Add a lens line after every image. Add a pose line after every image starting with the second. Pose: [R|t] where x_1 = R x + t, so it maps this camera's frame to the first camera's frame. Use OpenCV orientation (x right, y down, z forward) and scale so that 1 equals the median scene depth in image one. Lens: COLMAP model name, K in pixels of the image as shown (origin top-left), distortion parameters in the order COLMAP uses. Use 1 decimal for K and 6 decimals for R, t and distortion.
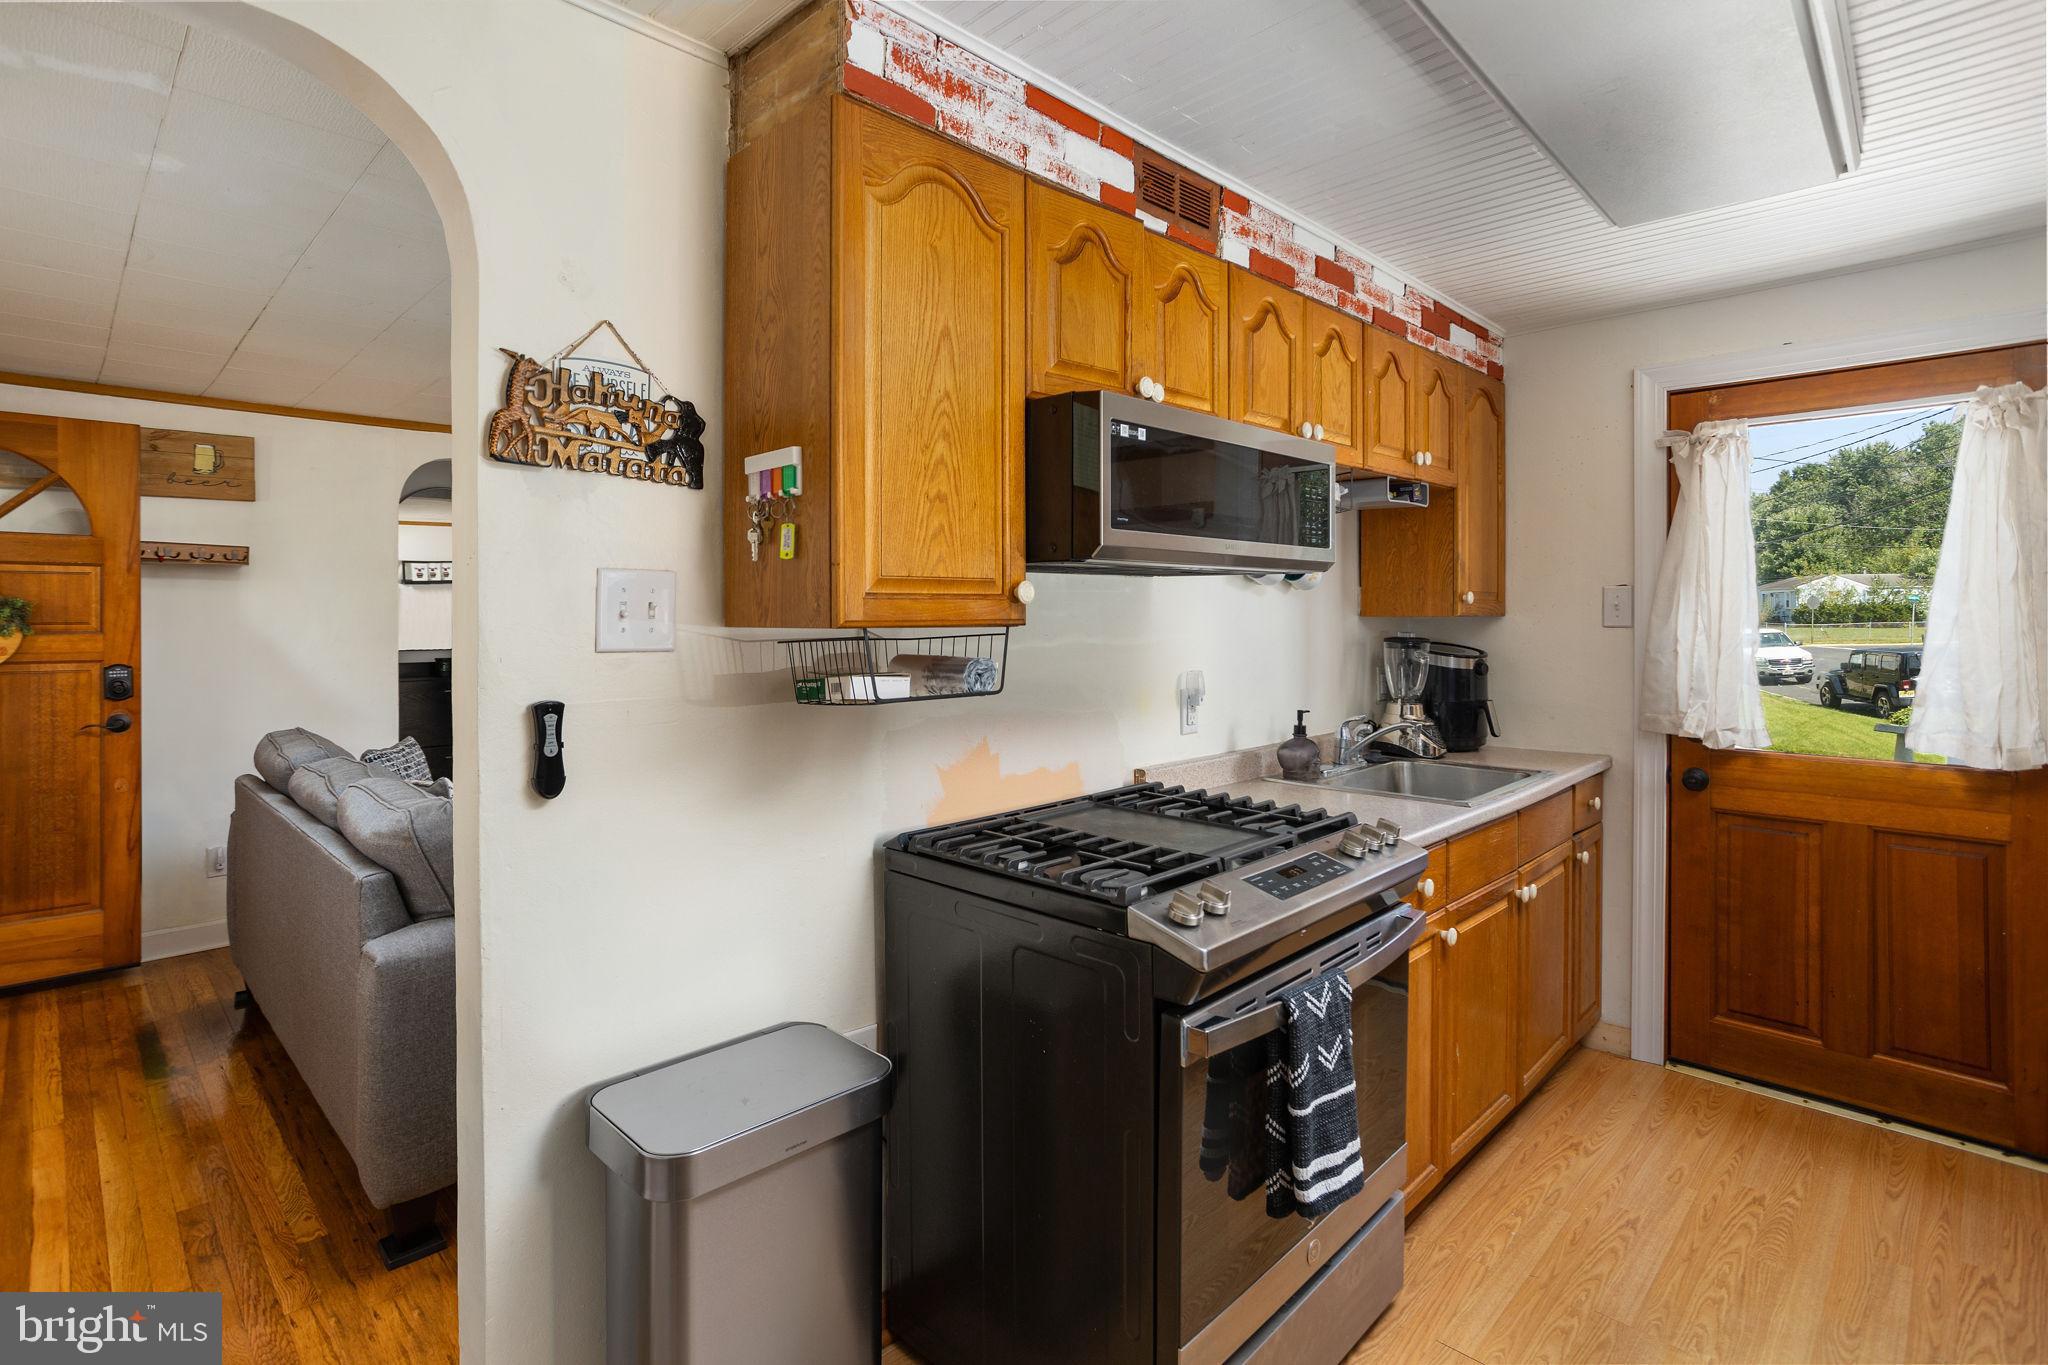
lens RADIAL K [[967.6, 0, 1023.5], [0, 967.6, 618.4], [0, 0, 1]] dist [0.001581, 0.000638]
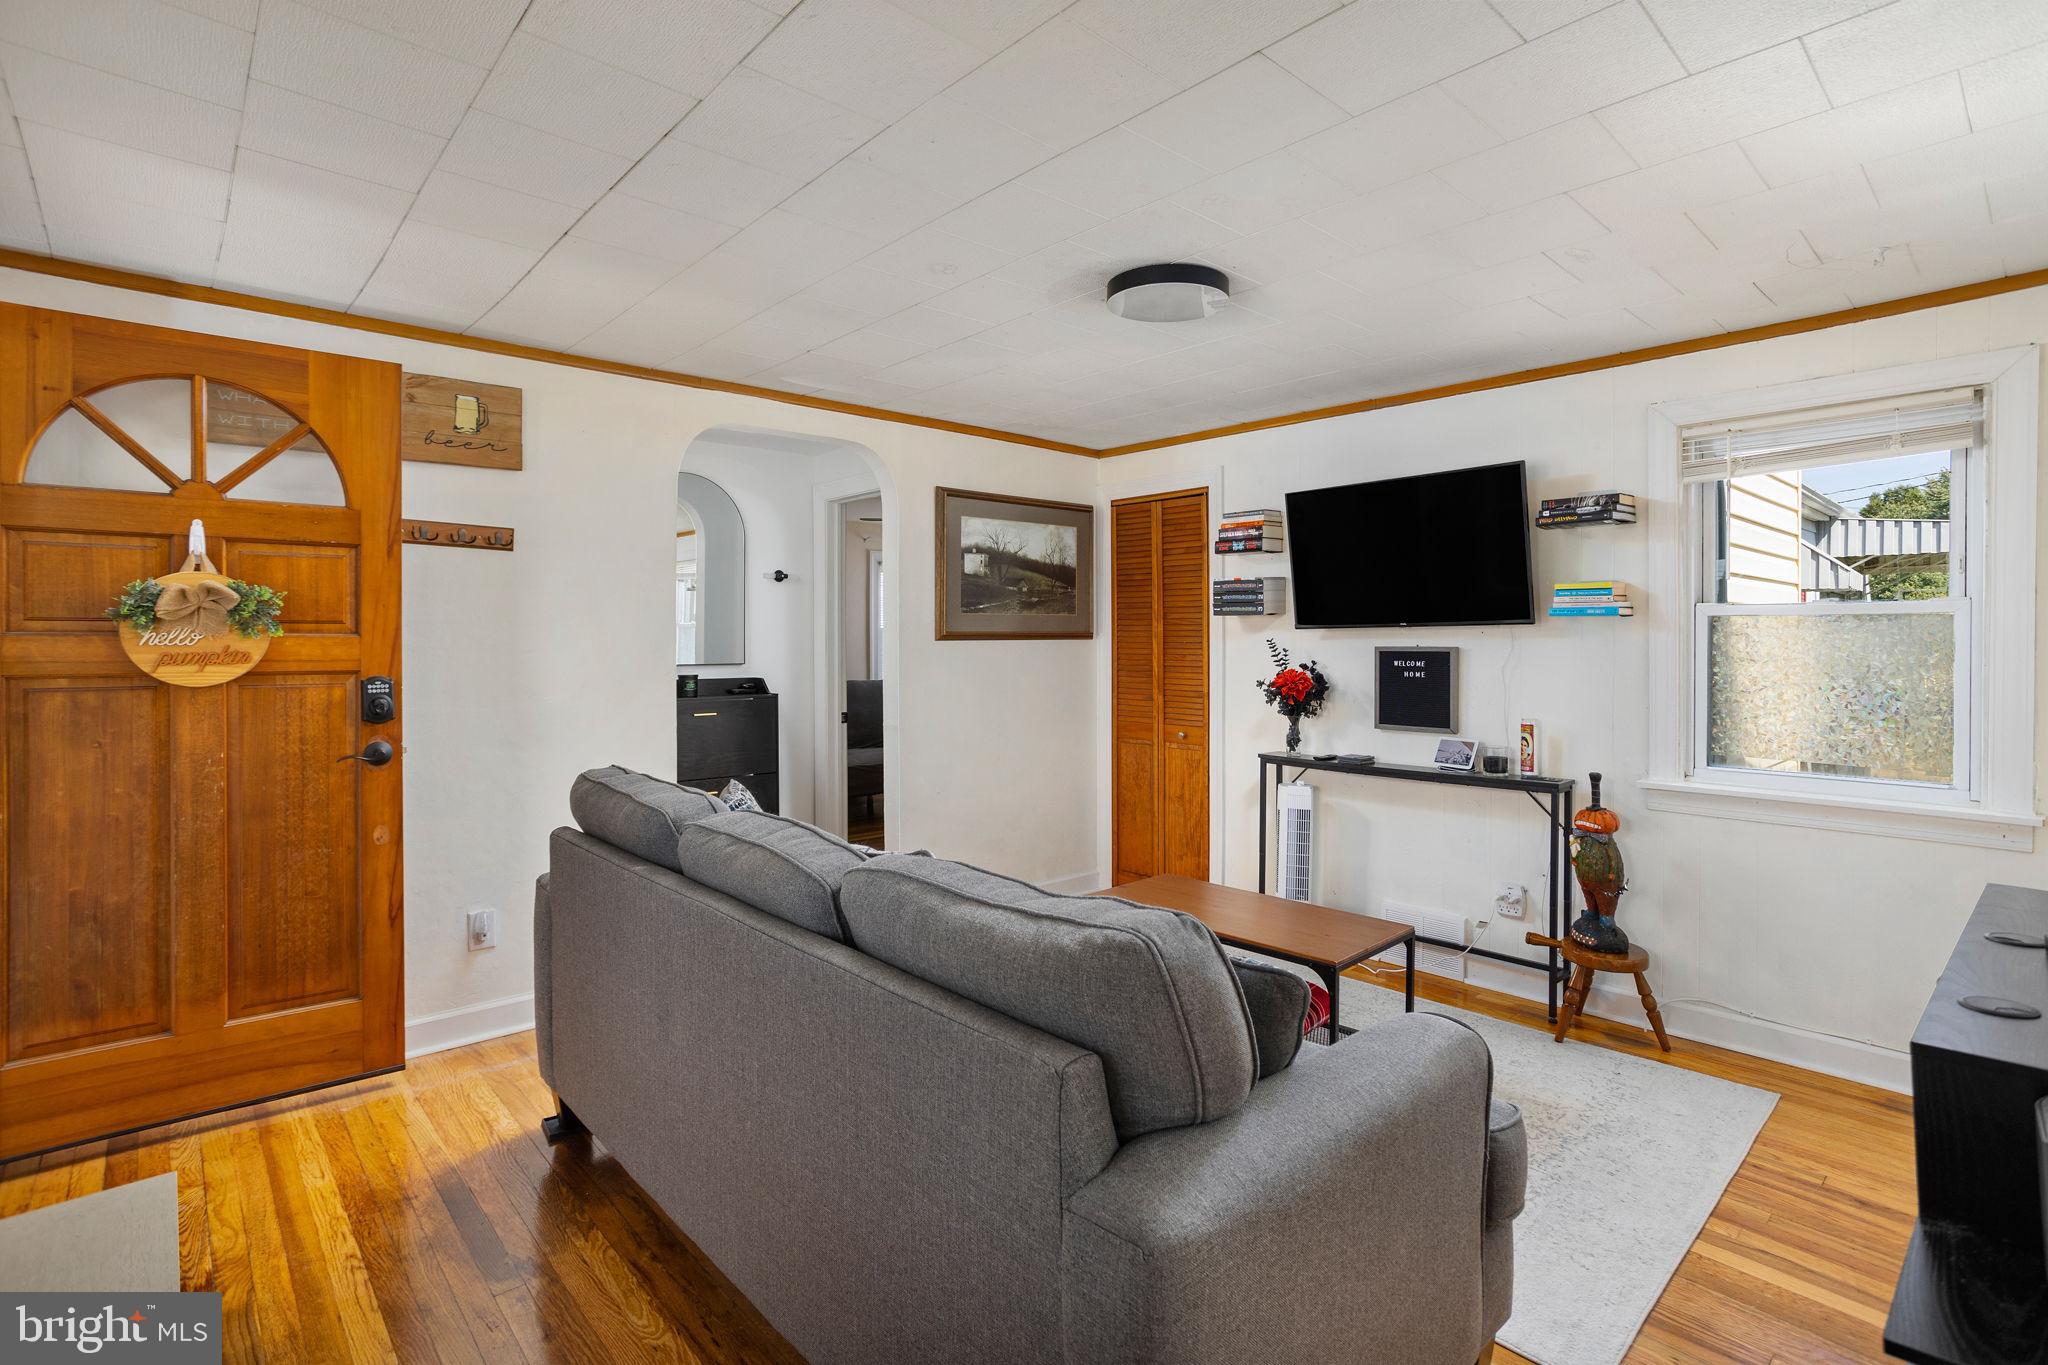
lens RADIAL K [[999.6, 0, 1046.1], [0, 999.6, 643.6], [0, 0, 1]] dist [-0.002197, 0.000228]
pose [[0.997478, -0.003143, -0.070907, -0.354420], [0.003171, 0.999995, 0.000289, 0.022842], [0.070906, -0.000513, 0.997483, 0.253794]]
